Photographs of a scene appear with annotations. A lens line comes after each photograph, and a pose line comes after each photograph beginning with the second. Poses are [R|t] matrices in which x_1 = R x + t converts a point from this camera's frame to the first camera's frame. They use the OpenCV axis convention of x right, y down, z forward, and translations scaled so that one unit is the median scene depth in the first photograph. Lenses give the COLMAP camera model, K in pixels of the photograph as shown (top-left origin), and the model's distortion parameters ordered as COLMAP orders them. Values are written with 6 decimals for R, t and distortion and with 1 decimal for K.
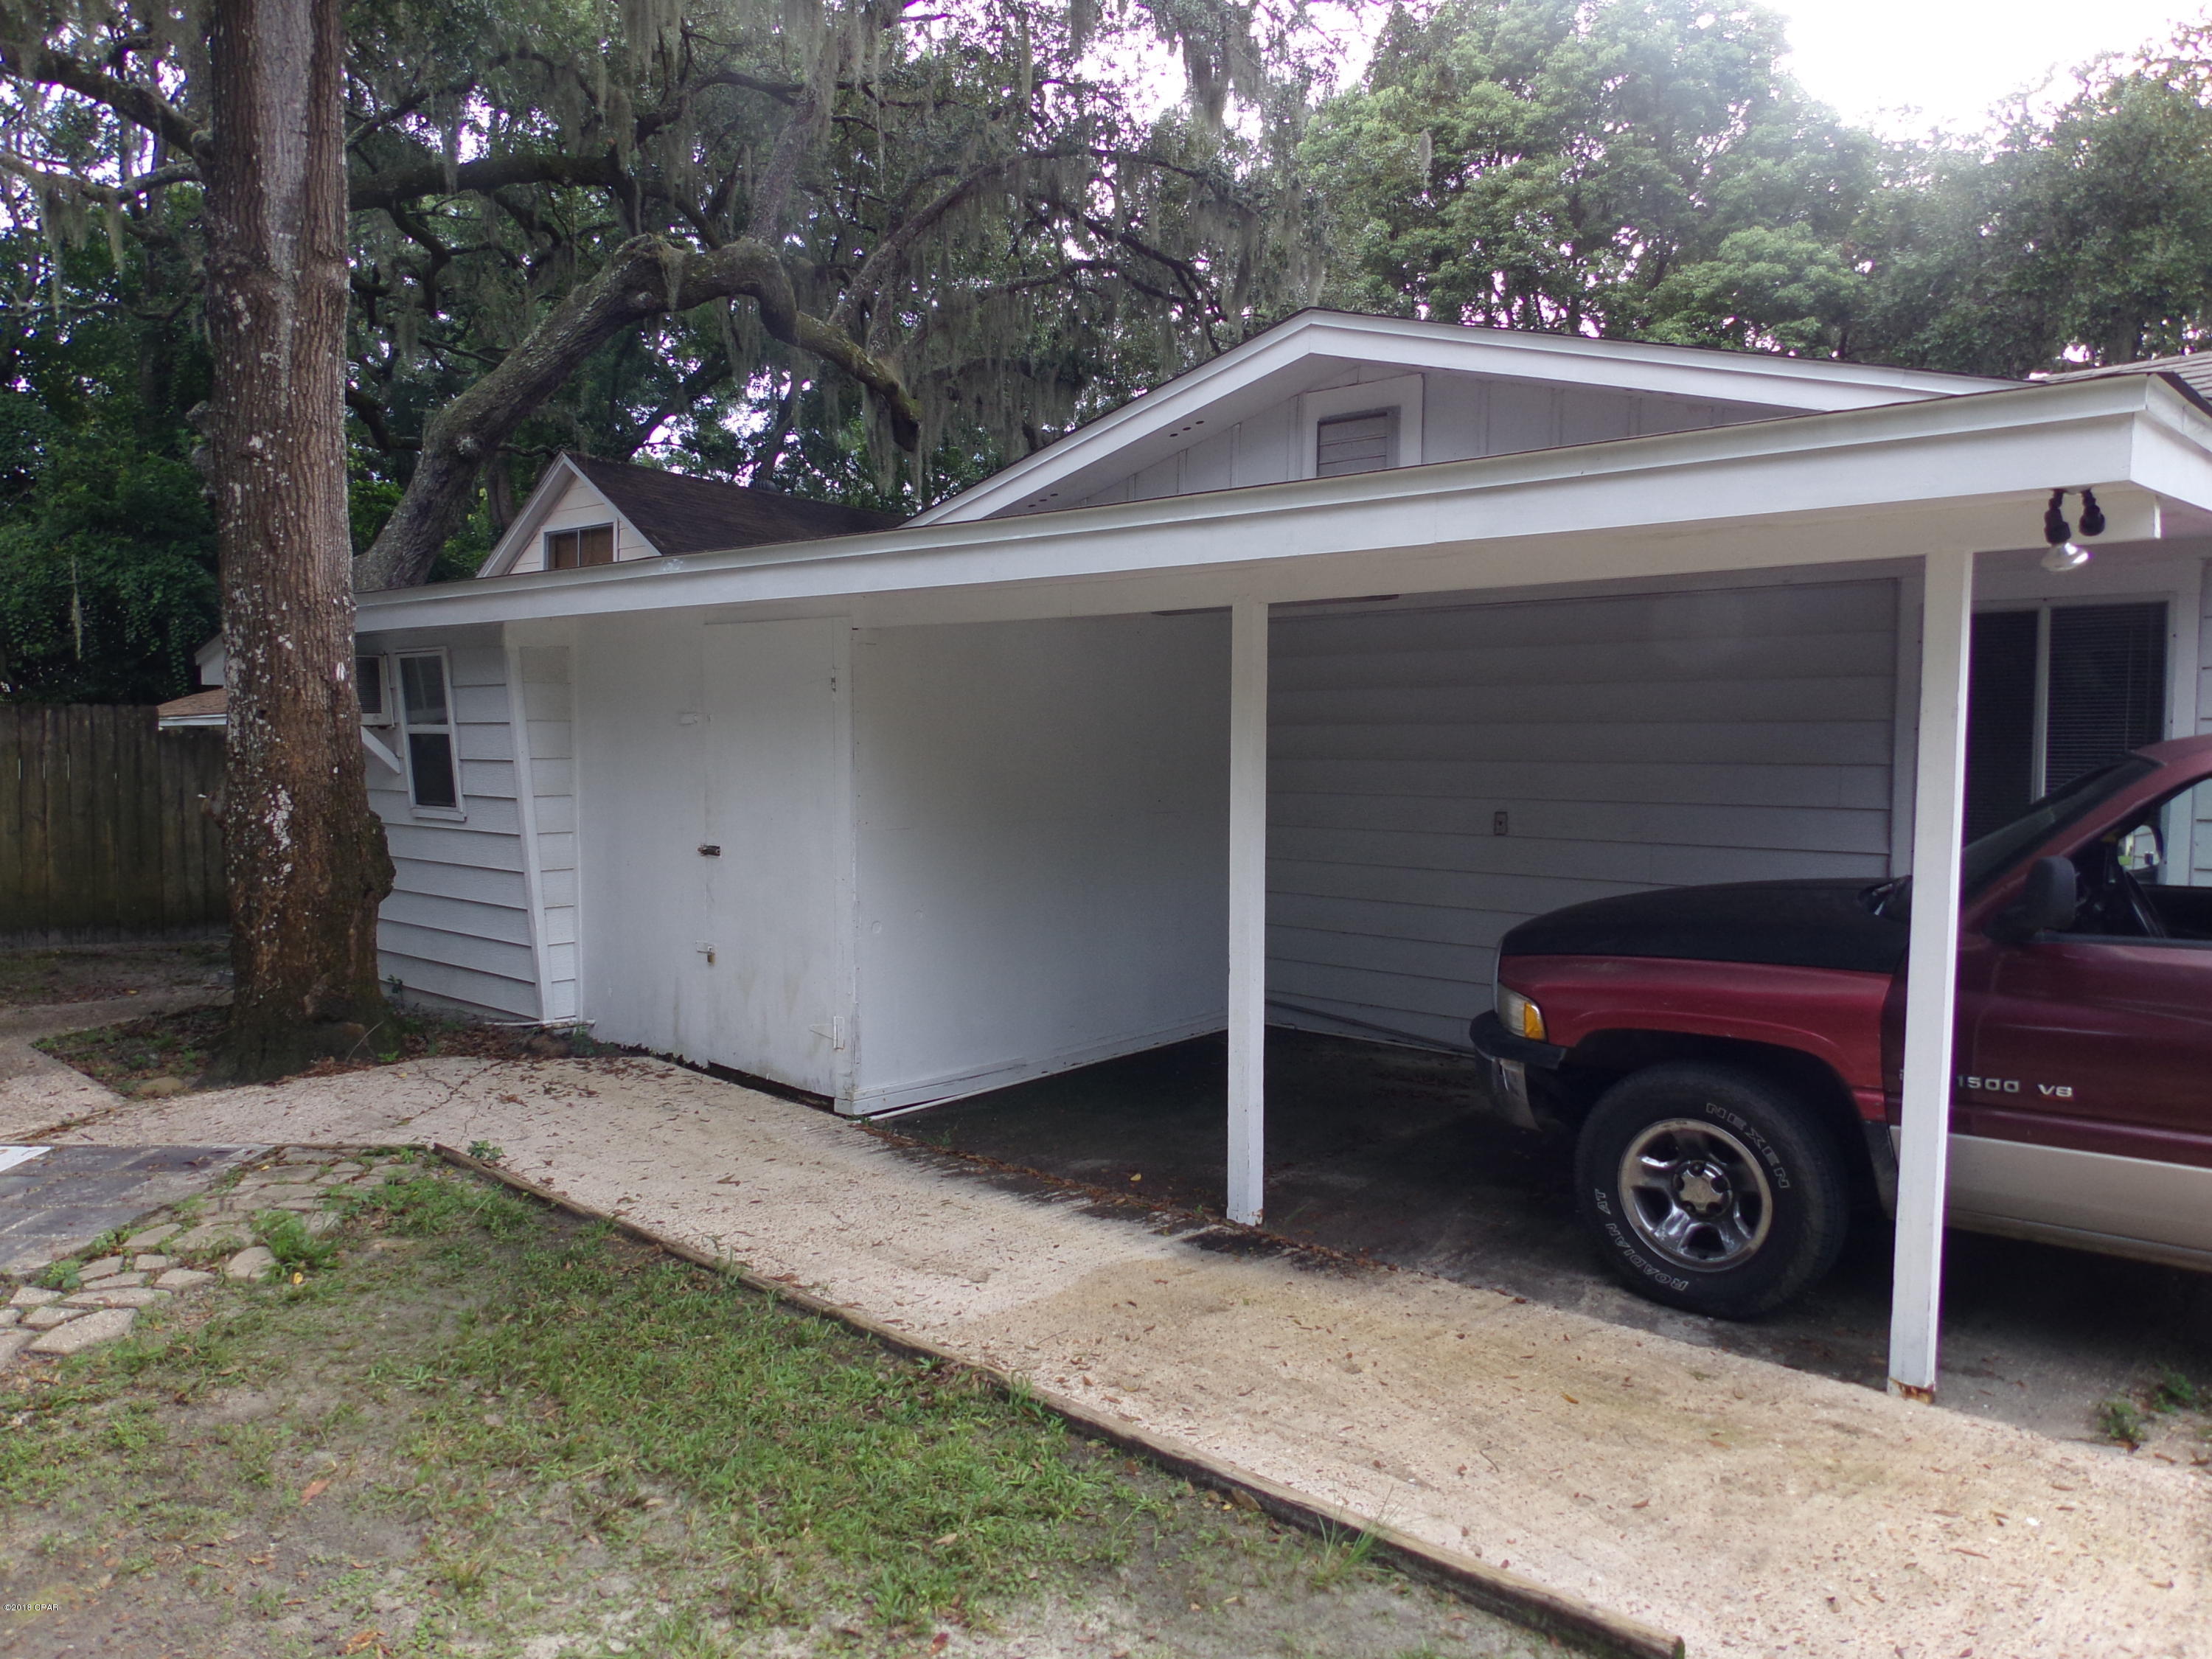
lens RADIAL K [[1546.1, 0, 1106.0], [0, 1546.1, 829.5], [0, 0, 1]] dist [-0.007773, 0.031699]
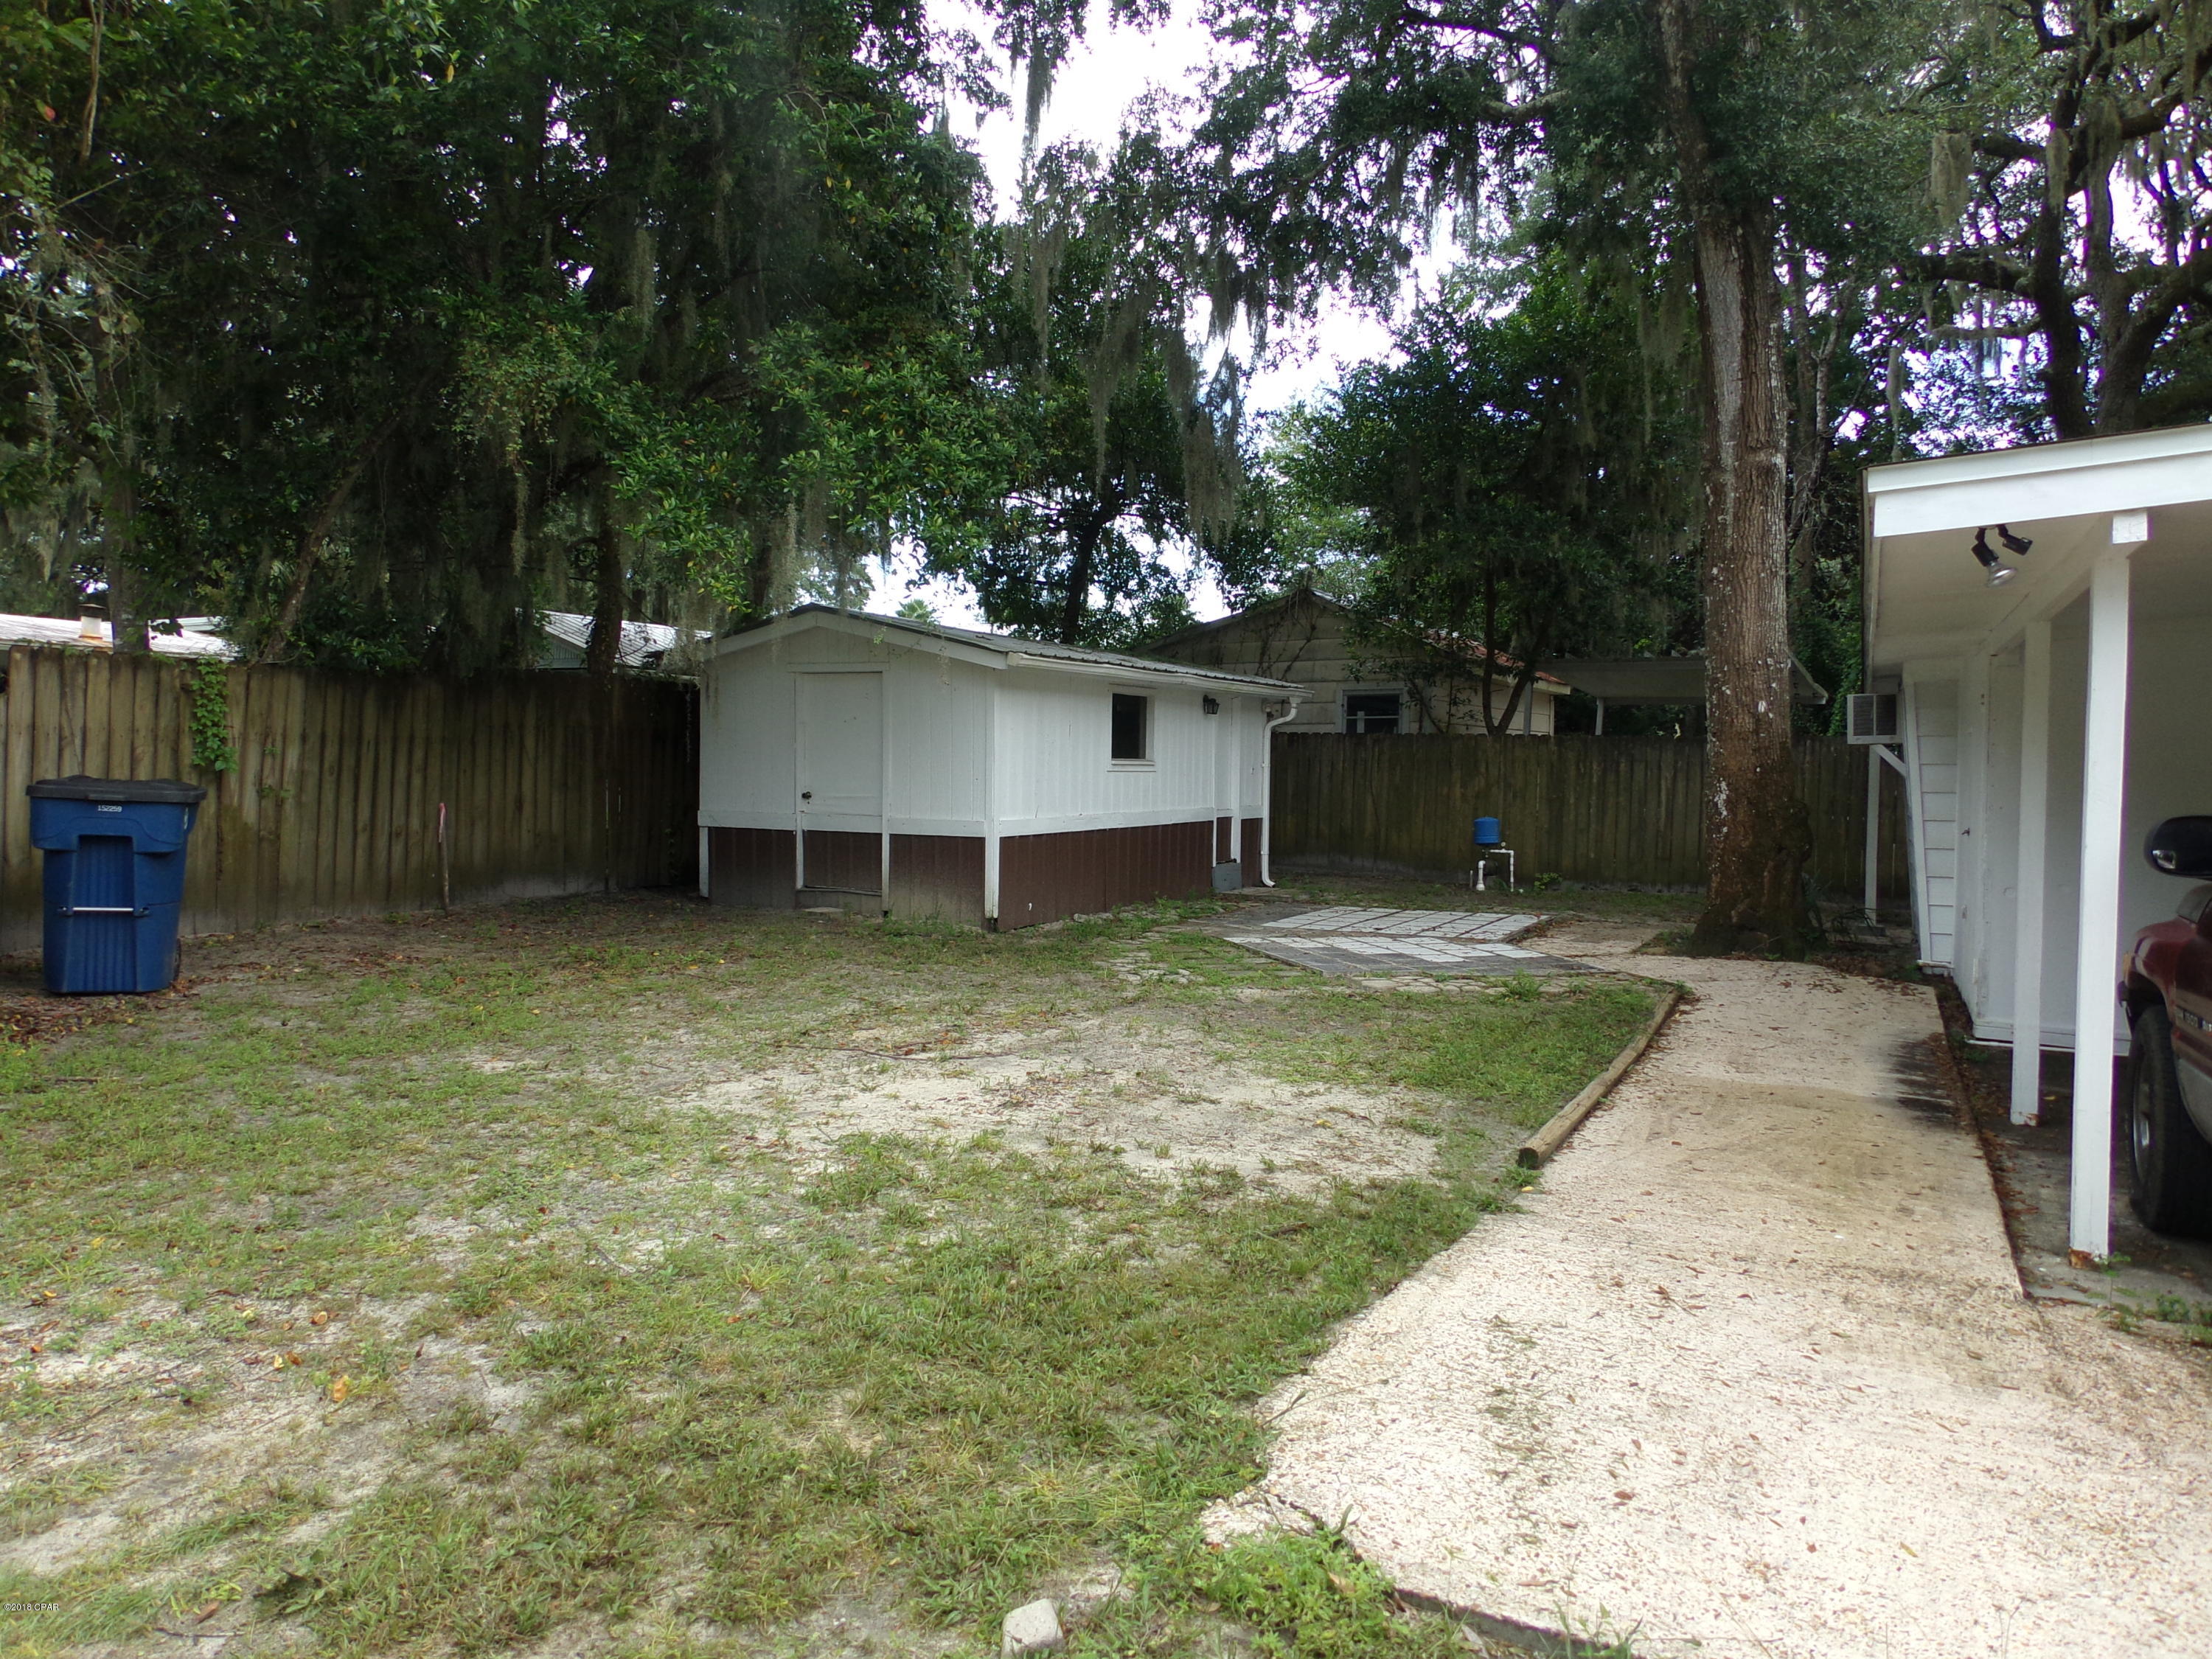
lens RADIAL K [[1546.1, 0, 1106.0], [0, 1546.1, 829.5], [0, 0, 1]] dist [-0.007773, 0.031699]
pose [[0.256277, 0.038977, -0.965817, 0.900580], [-0.068003, 0.997438, 0.022208, 0.034481], [0.964208, 0.059987, 0.258271, -0.039645]]
